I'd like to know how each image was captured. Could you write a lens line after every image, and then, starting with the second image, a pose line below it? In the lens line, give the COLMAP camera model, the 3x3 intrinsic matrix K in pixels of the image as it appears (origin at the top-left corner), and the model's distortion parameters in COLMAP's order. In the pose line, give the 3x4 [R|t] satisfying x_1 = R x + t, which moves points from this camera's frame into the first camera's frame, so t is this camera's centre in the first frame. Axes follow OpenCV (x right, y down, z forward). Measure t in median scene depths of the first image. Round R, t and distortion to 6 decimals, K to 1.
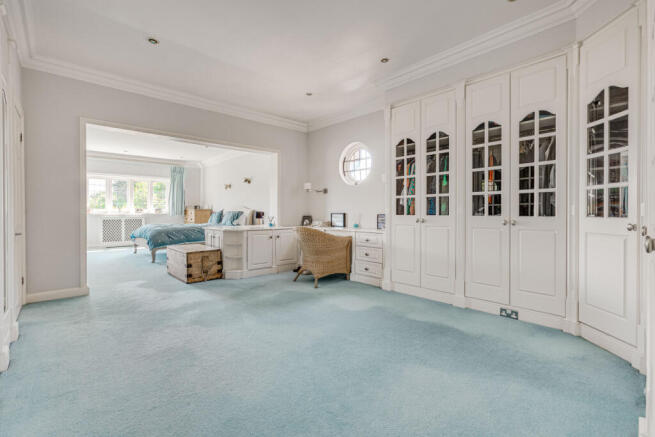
lens RADIAL K [[297.2, 0, 327.9], [0, 297.2, 214.8], [0, 0, 1]] dist [-0.001602, 0.000150]
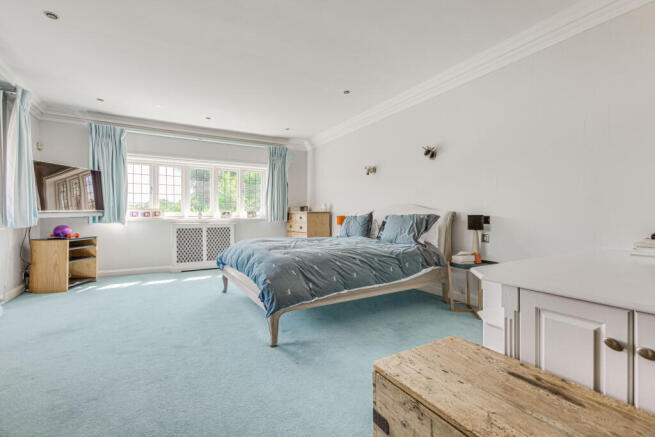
lens RADIAL K [[297.2, 0, 327.2], [0, 297.2, 219.1], [0, 0, 1]] dist [-0.001602, 0.000150]
pose [[0.978031, -0.002192, -0.208446, -0.272549], [0.003039, 0.999988, 0.003743, -0.005437], [0.208436, -0.004294, 0.978027, 0.392714]]
